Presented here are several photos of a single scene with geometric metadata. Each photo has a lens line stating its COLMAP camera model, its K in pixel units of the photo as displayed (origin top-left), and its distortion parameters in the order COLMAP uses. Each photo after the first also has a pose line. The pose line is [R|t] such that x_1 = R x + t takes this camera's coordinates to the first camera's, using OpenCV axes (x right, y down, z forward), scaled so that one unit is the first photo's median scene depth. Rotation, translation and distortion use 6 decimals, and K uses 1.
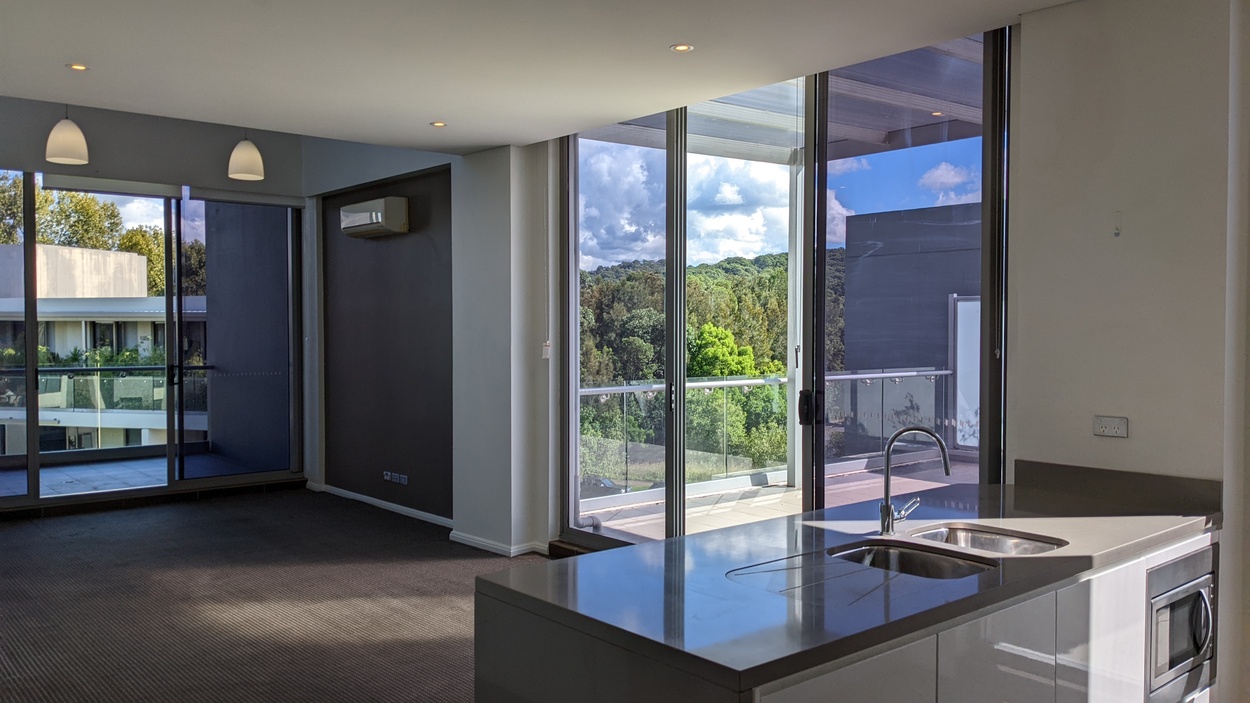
lens RADIAL K [[989.9, 0, 625.0], [0, 989.9, 351.5], [0, 0, 1]] dist [0.052594, -0.000603]
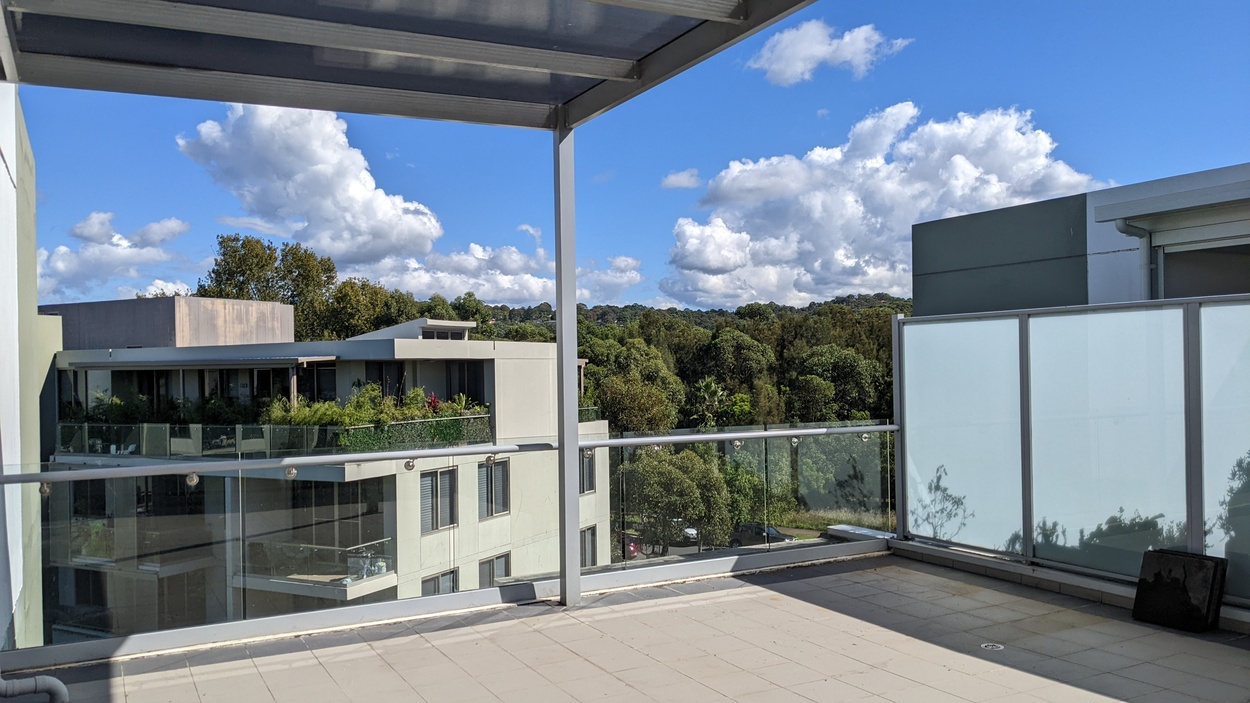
lens RADIAL K [[992.0, 0, 622.3], [0, 992.0, 369.6], [0, 0, 1]] dist [0.062891, 0.002401]
pose [[0.975648, -0.016555, -0.218715, 0.317483], [0.011954, 0.999679, -0.022344, -0.006609], [0.219015, 0.019185, 0.975533, 0.306197]]
